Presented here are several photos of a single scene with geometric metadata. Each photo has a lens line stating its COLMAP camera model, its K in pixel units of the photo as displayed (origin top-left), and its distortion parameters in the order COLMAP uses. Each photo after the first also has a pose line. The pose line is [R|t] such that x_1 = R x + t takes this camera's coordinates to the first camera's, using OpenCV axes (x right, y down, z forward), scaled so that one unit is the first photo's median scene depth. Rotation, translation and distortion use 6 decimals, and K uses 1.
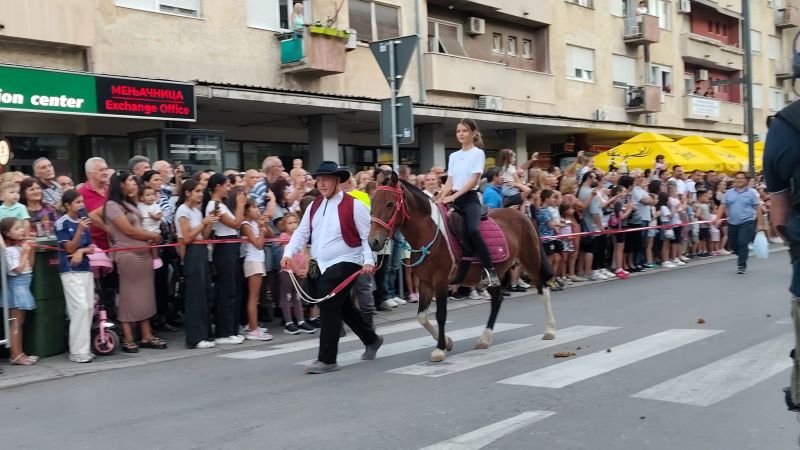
lens RADIAL K [[945.2, 0, 389.4], [0, 945.2, 244.3], [0, 0, 1]] dist [0.028999, 0.000000]
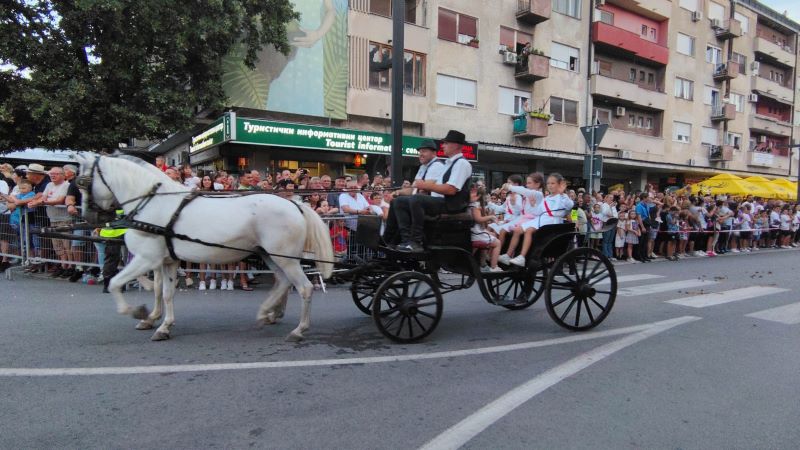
lens RADIAL K [[499.0, 0, 397.5], [0, 499.0, 231.9], [0, 0, 1]] dist [-0.026688, 0.058865]
pose [[0.955716, 0.069571, -0.285949, -0.036780], [-0.063996, 0.997534, 0.028808, 0.000134], [0.287248, -0.009233, 0.957812, -0.052991]]
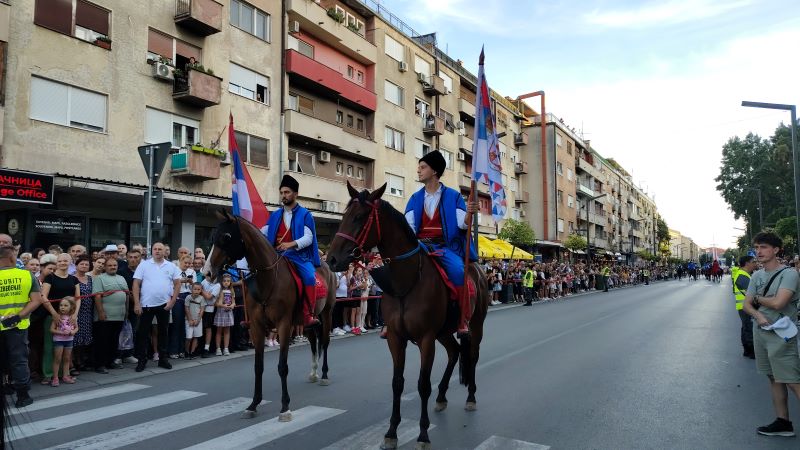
lens RADIAL K [[558.2, 0, 414.3], [0, 558.2, 228.5], [0, 0, 1]] dist [0.061378, -0.073380]
pose [[0.982765, 0.048433, 0.178402, 0.103599], [-0.028299, 0.993109, -0.113723, -0.015935], [-0.182681, 0.106715, 0.977364, 0.109476]]
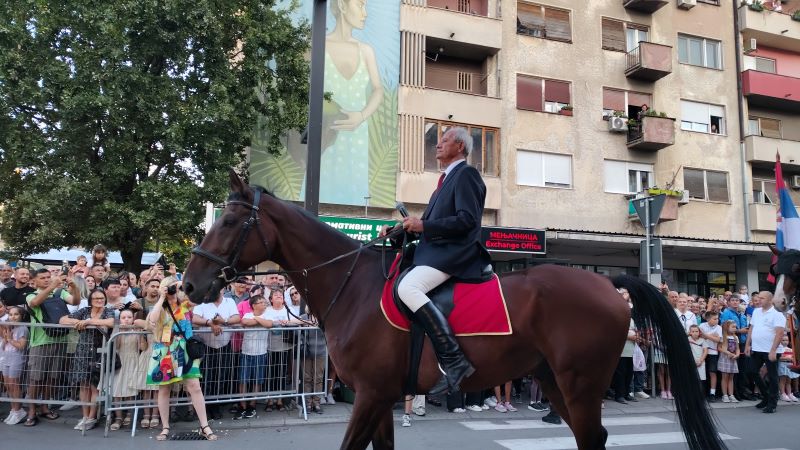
lens RADIAL K [[558.2, 0, 403.7], [0, 558.2, 234.5], [0, 0, 1]] dist [0.061378, -0.073380]
pose [[0.840524, -0.011419, -0.541653, 0.071084], [-0.072707, 0.988356, -0.133662, -0.014536], [0.536873, 0.151728, 0.829907, 0.071121]]
